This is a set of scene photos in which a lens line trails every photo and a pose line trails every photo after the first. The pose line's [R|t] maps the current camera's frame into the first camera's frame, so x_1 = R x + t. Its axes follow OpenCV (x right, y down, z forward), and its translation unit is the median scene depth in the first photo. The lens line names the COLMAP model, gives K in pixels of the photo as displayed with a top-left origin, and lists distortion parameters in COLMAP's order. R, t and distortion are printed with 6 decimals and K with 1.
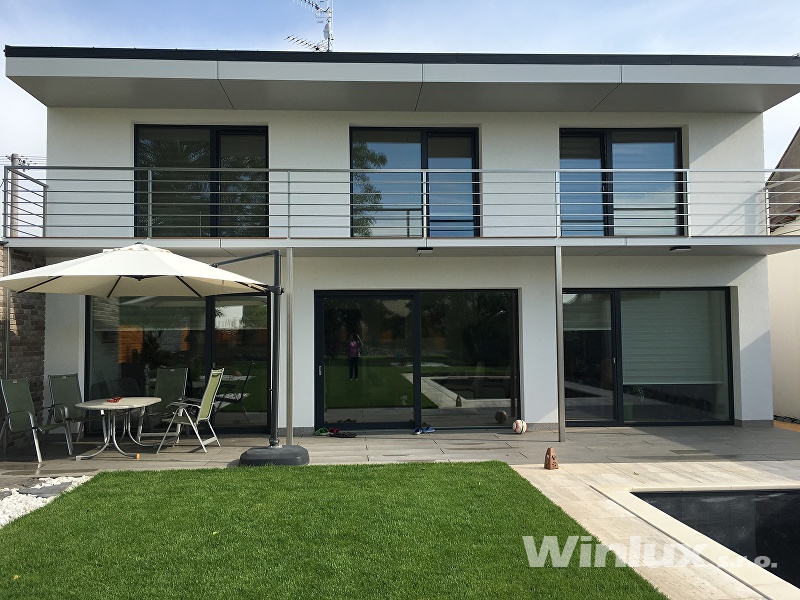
lens RADIAL K [[676.5, 0, 402.3], [0, 676.5, 303.2], [0, 0, 1]] dist [0.057646, -0.073548]
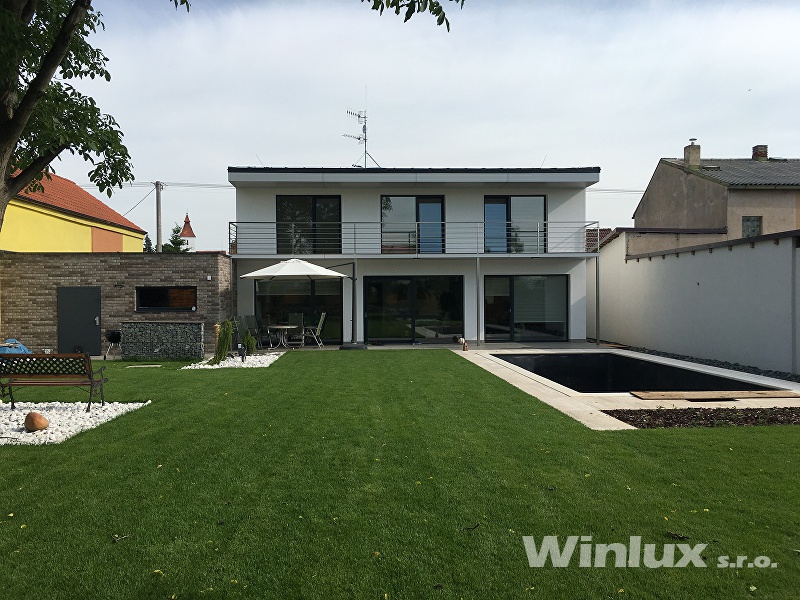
lens RADIAL K [[676.5, 0, 402.3], [0, 676.5, 303.2], [0, 0, 1]] dist [0.057646, -0.073548]
pose [[0.999980, 0.003071, 0.005517, -0.024577], [-0.003378, 0.998392, 0.056589, -0.057137], [-0.005335, -0.056607, 0.998382, -1.129878]]
